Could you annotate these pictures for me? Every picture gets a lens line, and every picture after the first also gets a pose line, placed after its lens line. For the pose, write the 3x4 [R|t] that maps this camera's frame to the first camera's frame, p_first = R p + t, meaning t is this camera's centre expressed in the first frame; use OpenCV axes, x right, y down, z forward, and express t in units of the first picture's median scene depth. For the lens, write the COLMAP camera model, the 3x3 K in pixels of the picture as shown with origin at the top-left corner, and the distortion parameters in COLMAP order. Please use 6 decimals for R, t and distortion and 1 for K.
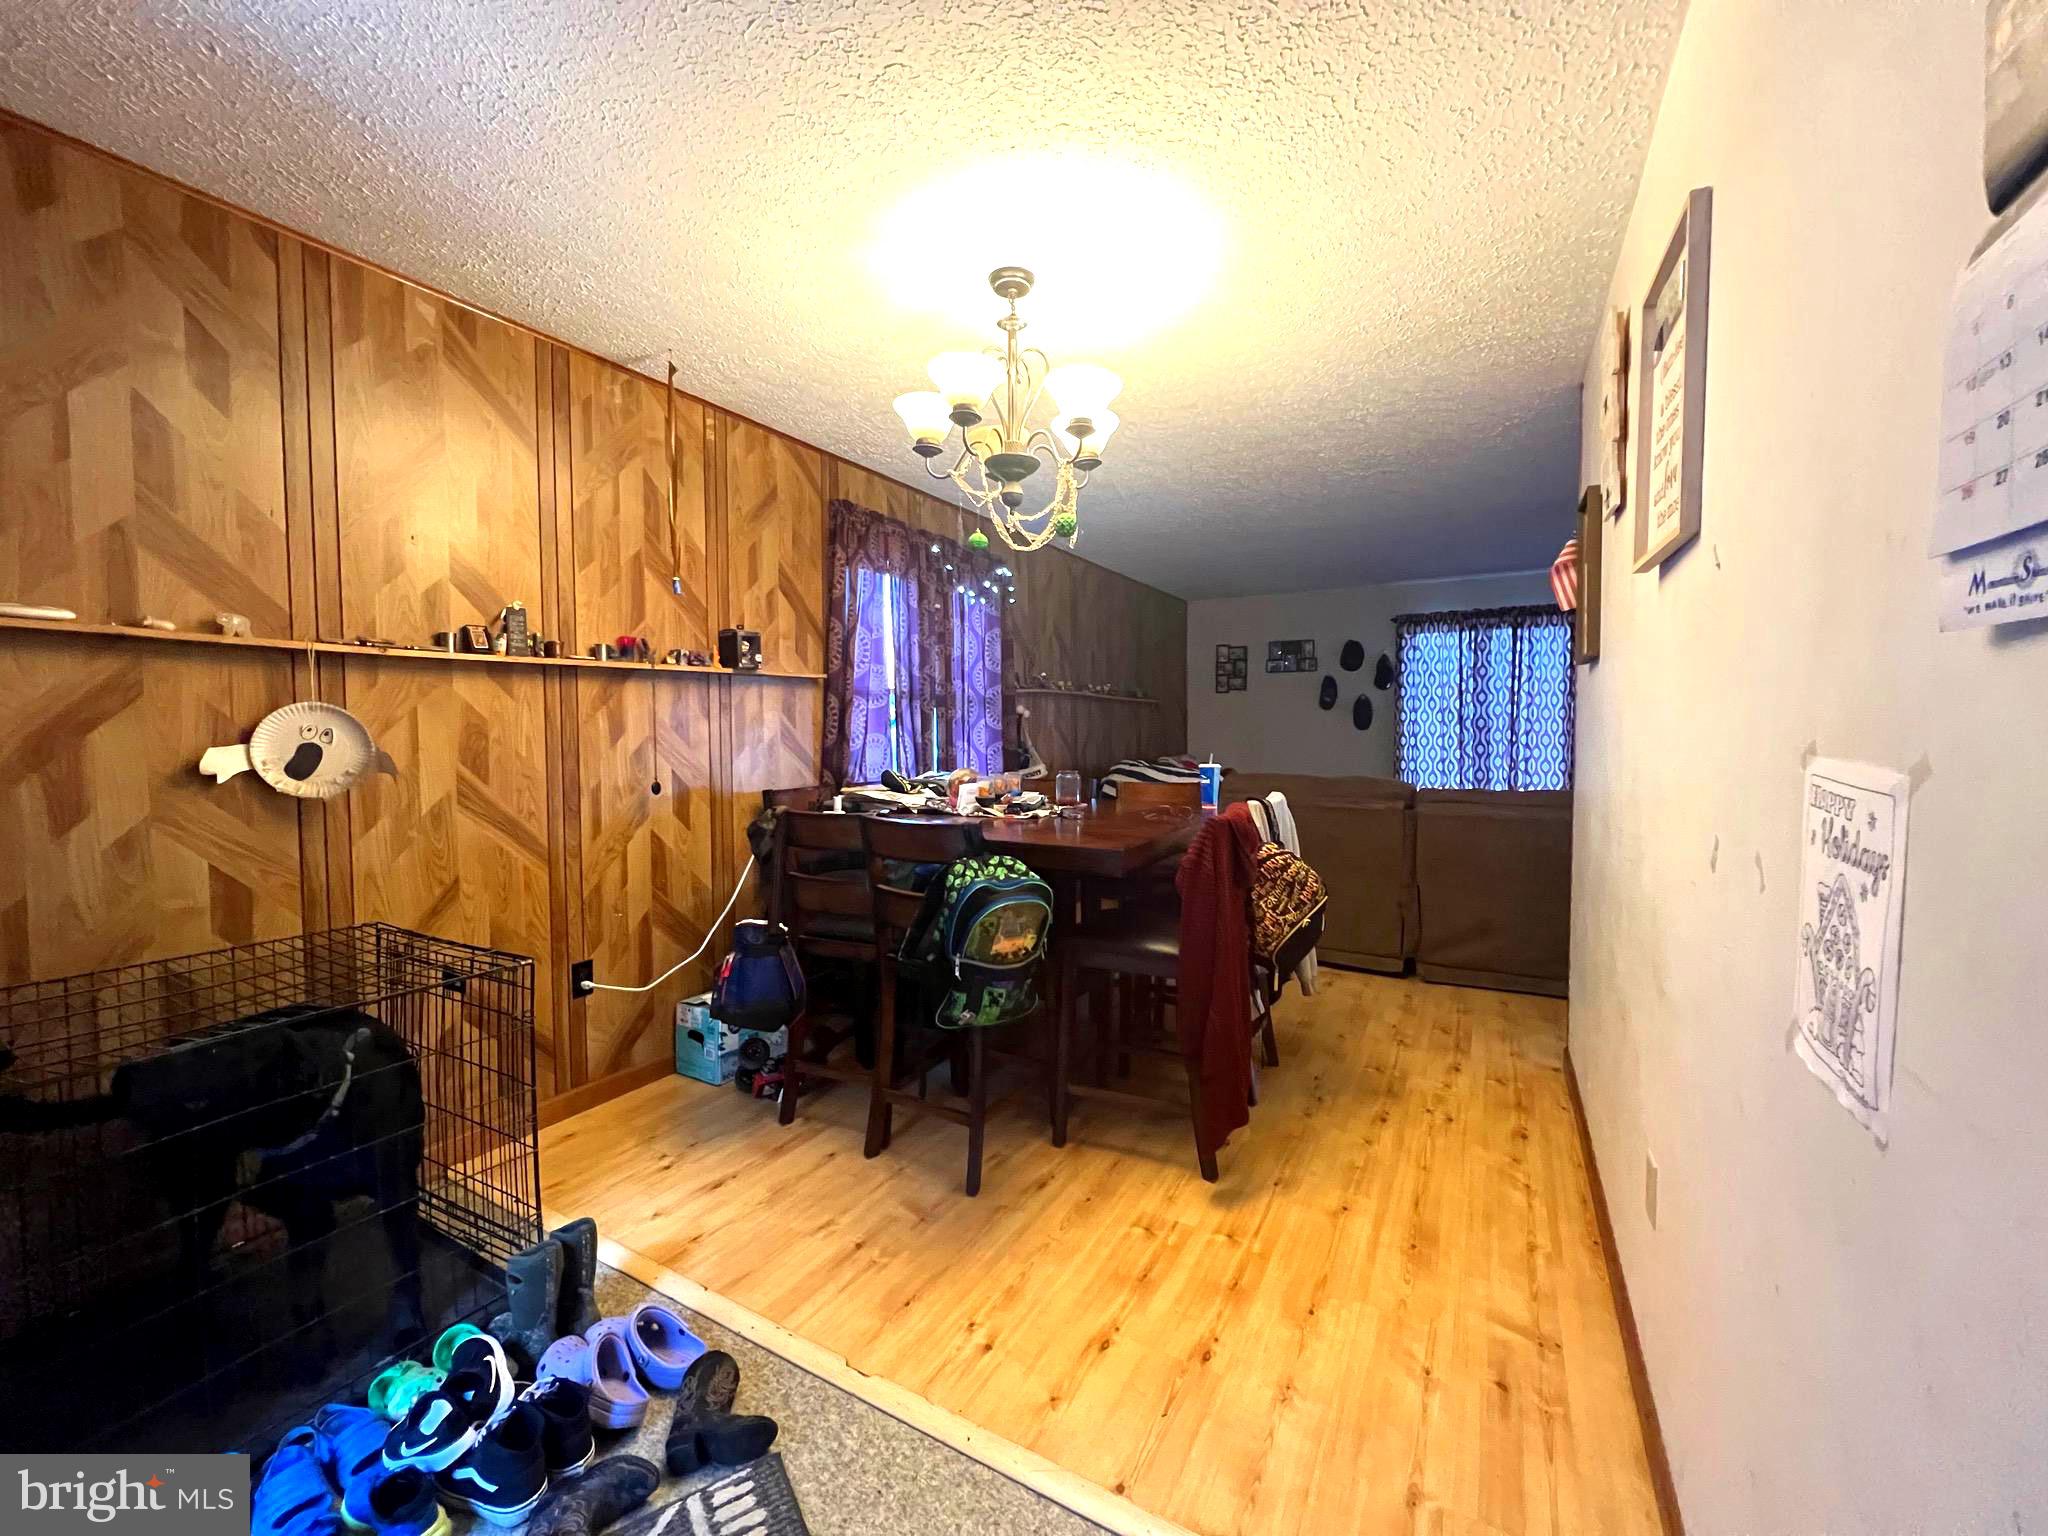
lens RADIAL K [[818.4, 0, 1023.0], [0, 818.4, 762.1], [0, 0, 1]] dist [0.002095, -0.000162]
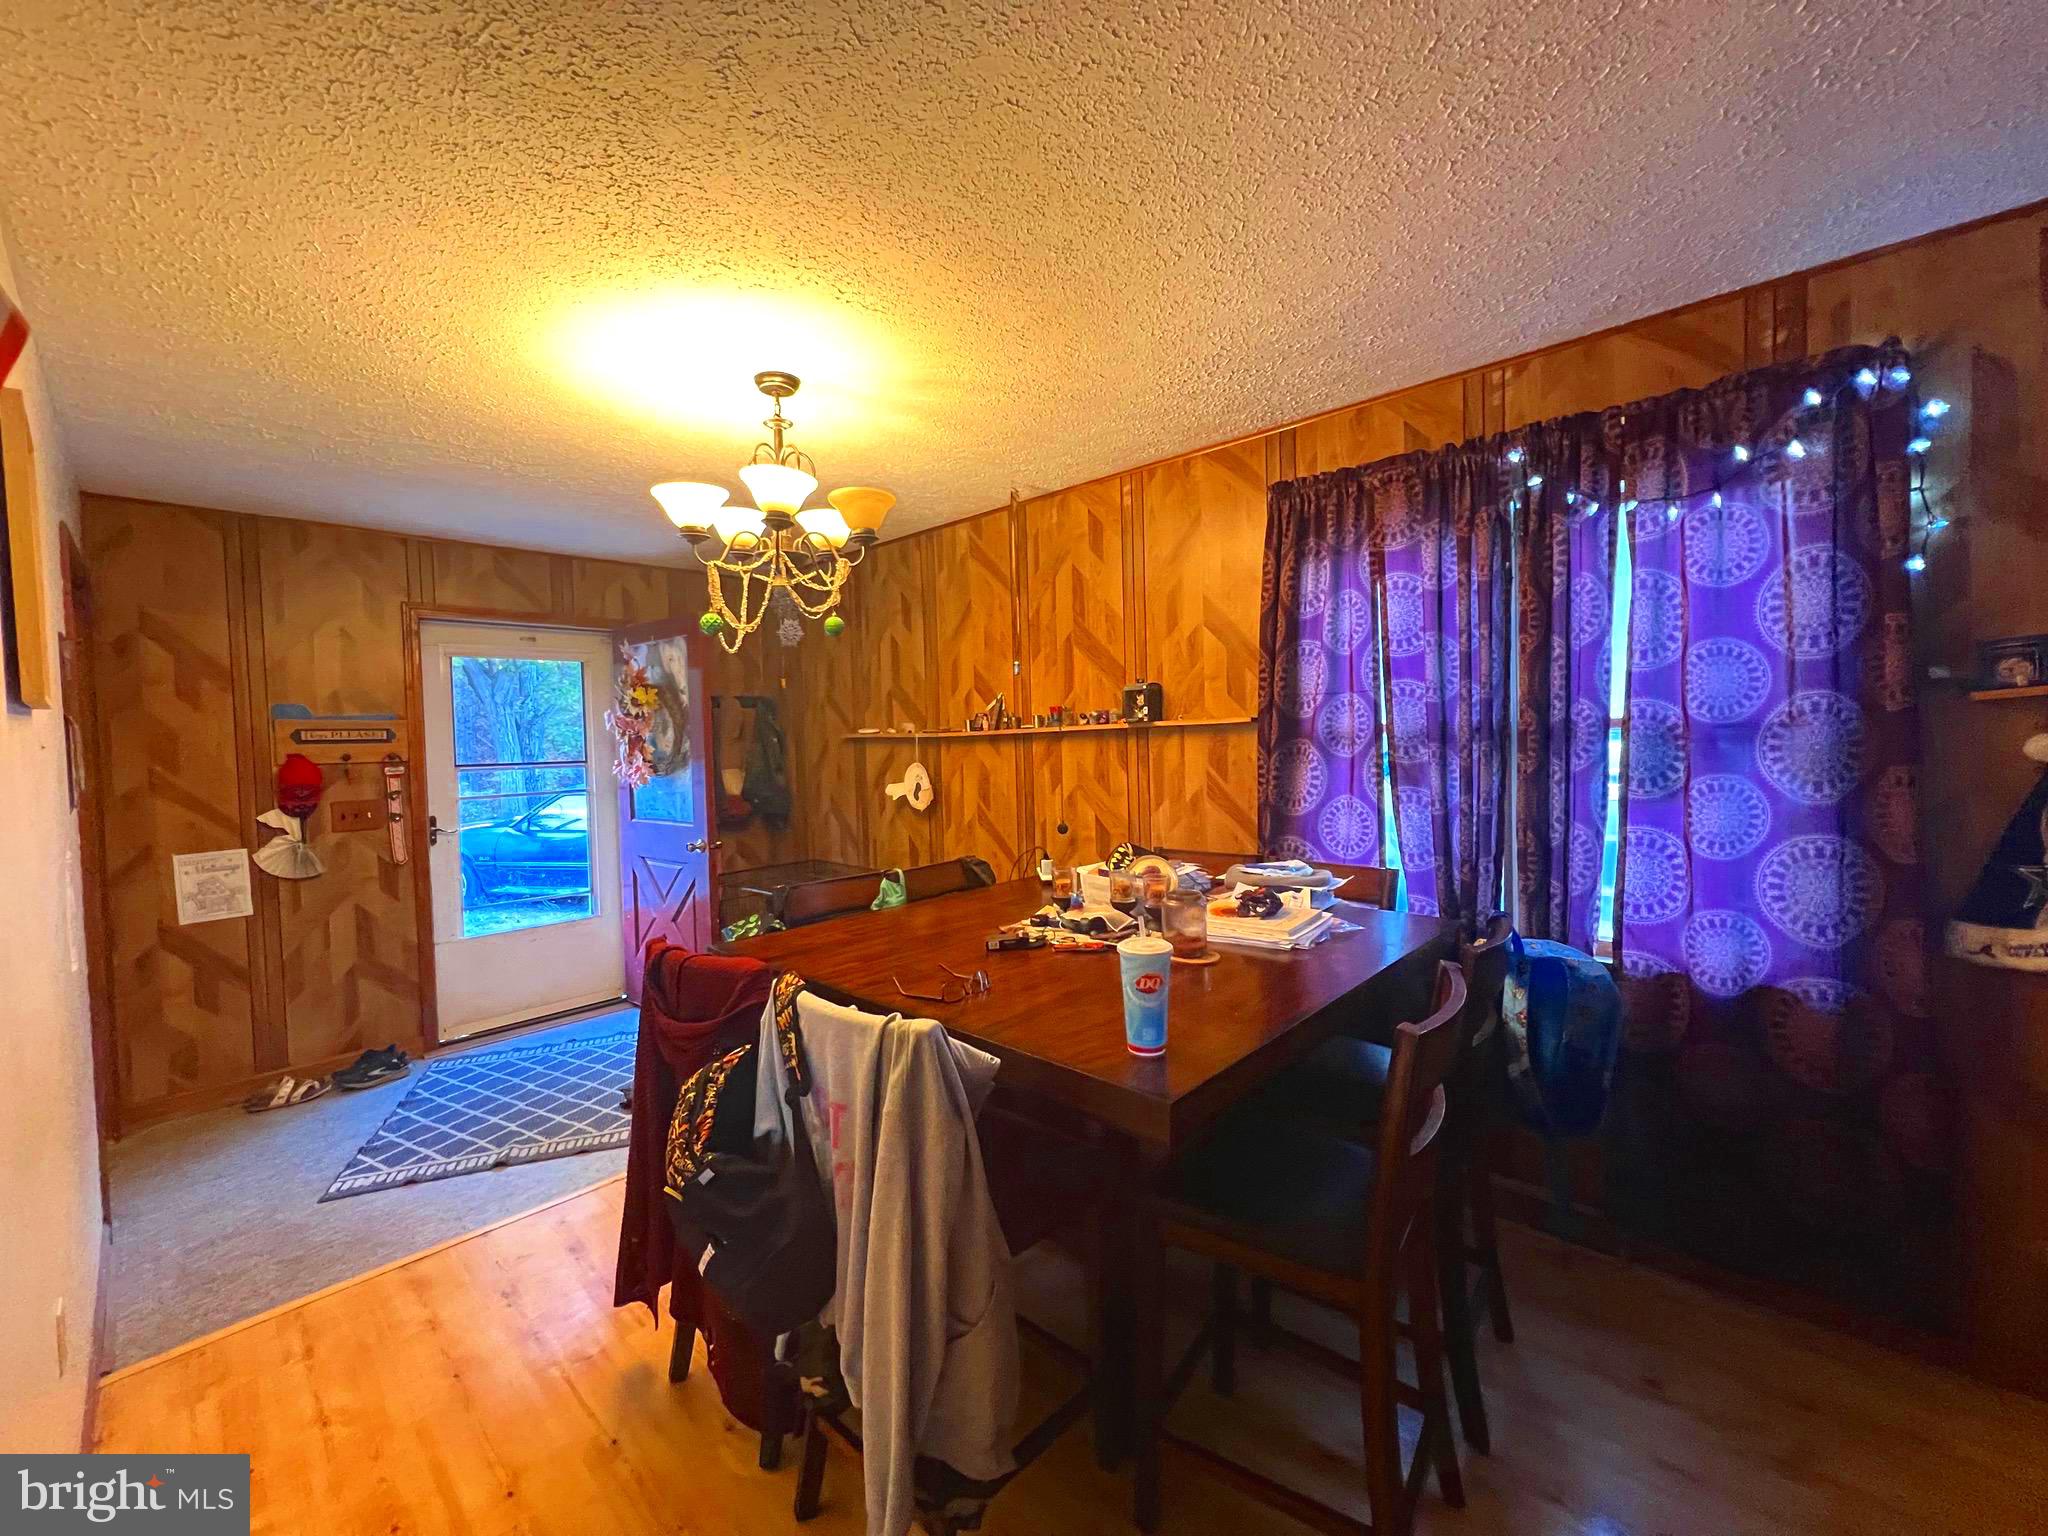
lens RADIAL K [[818.4, 0, 1016.8], [0, 818.4, 762.2], [0, 0, 1]] dist [0.002095, -0.000162]
pose [[-0.239145, 0.039774, -0.970169, 0.755722], [-0.015178, 0.998885, 0.044693, -0.121935], [0.970865, 0.025414, -0.238275, 1.239478]]
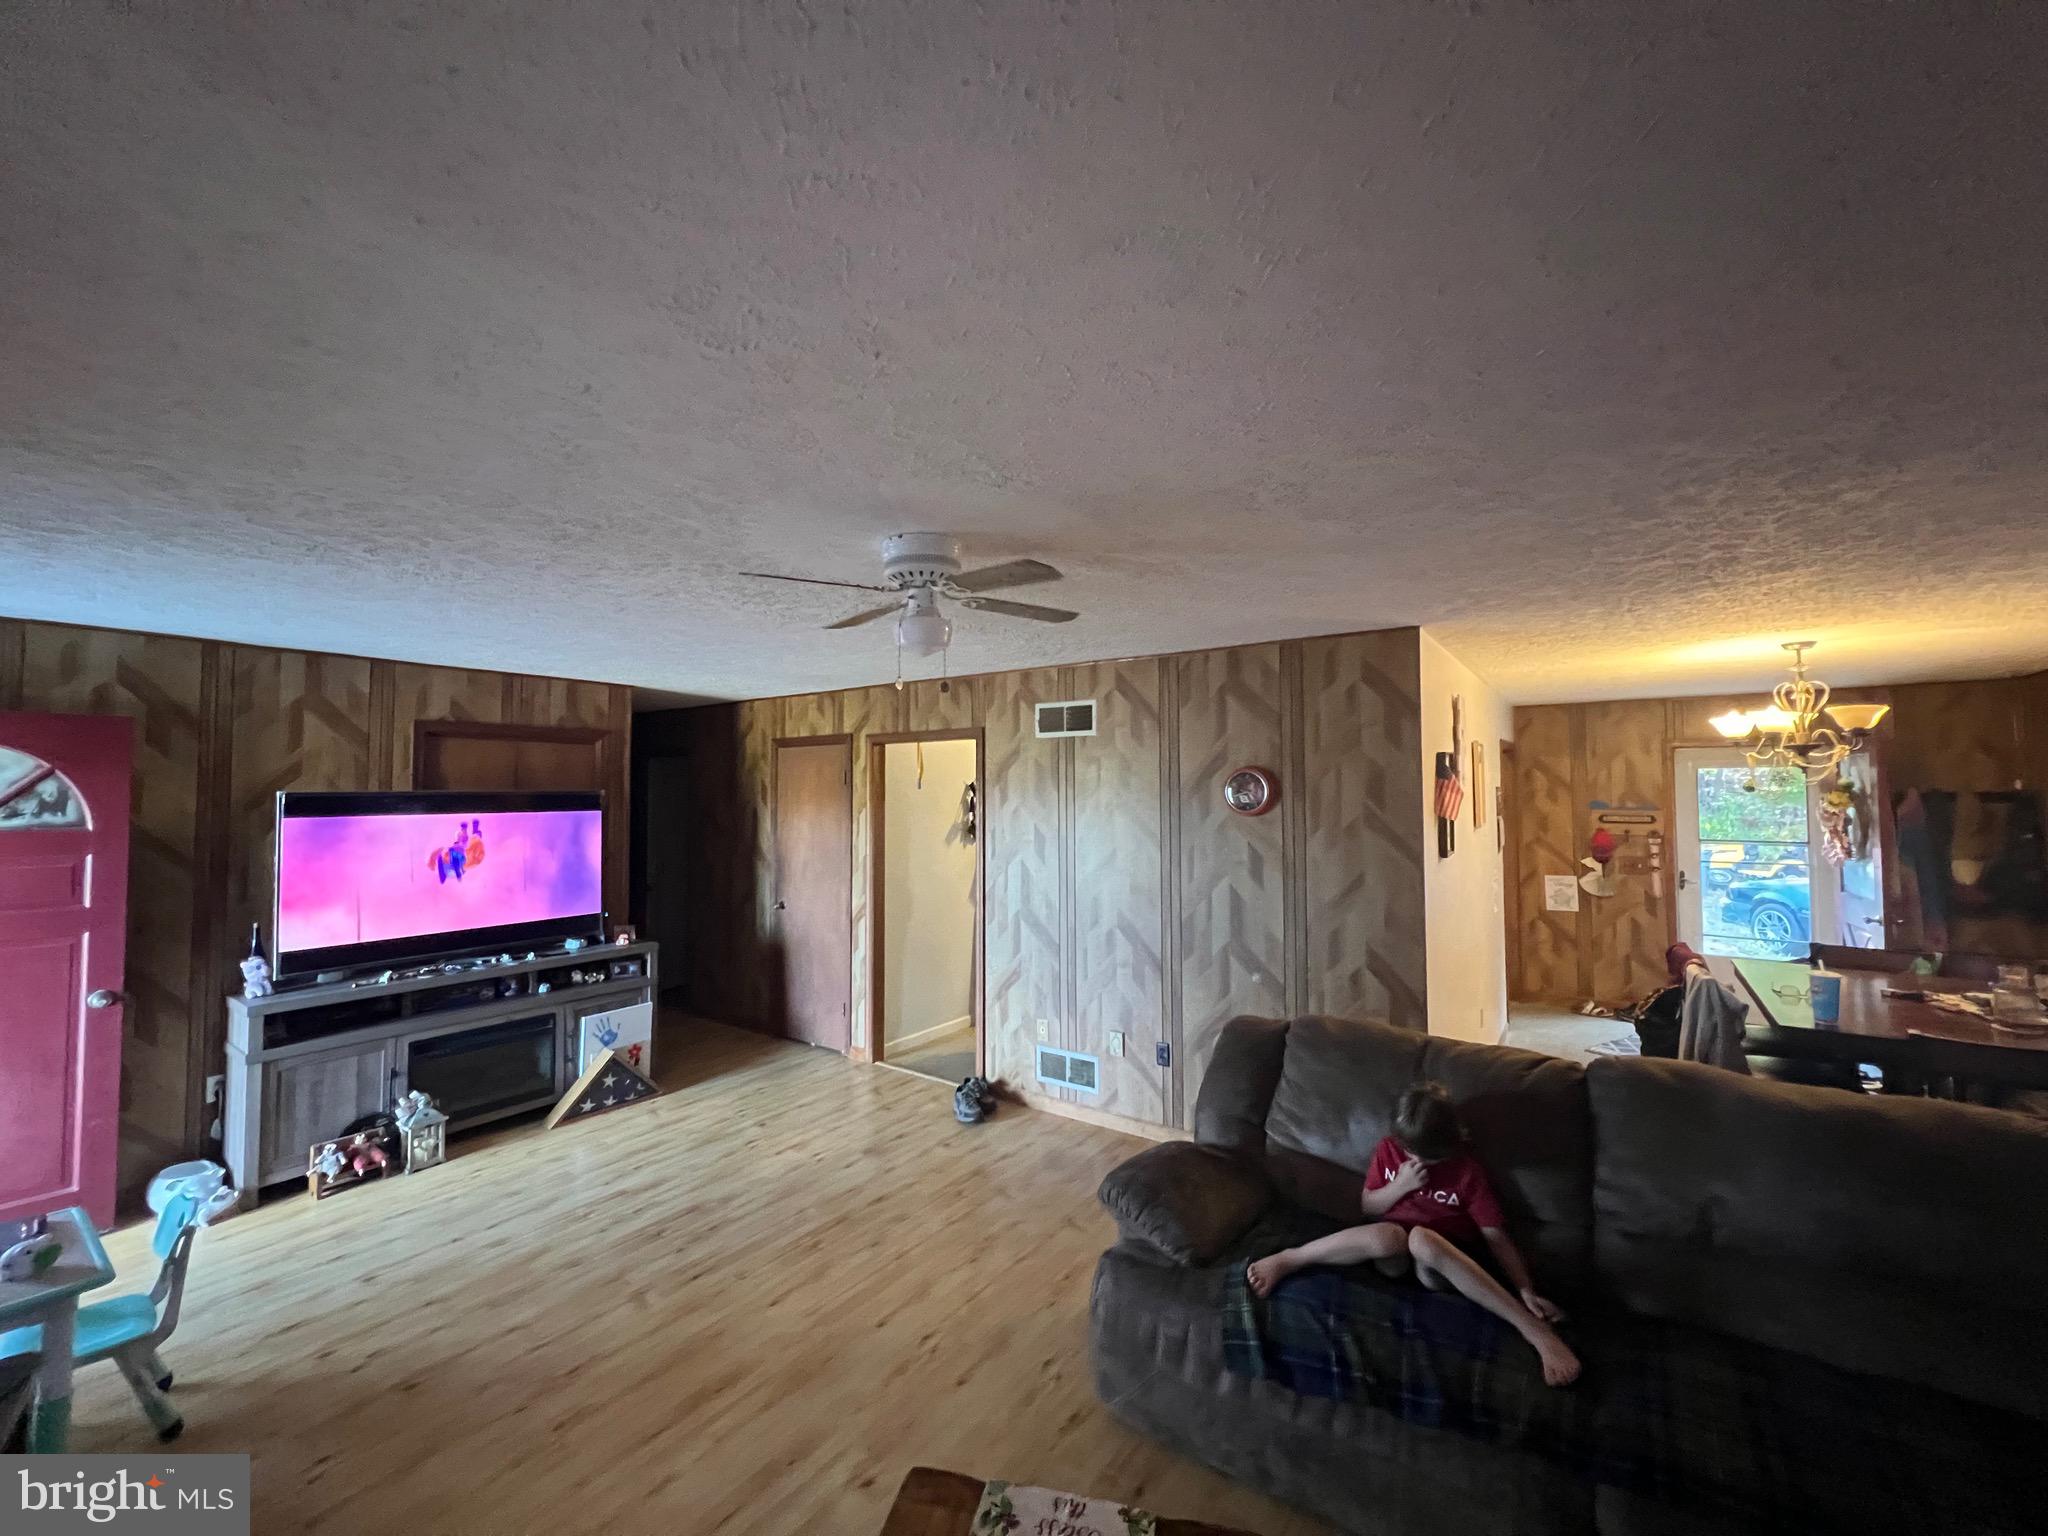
lens RADIAL K [[818.4, 0, 1025.2], [0, 818.4, 762.6], [0, 0, 1]] dist [0.002095, -0.000162]
pose [[-0.994691, 0.008435, 0.102562, 1.183277], [0.008980, 0.999948, 0.004860, -0.275180], [-0.102516, 0.005755, -0.994715, 2.348690]]
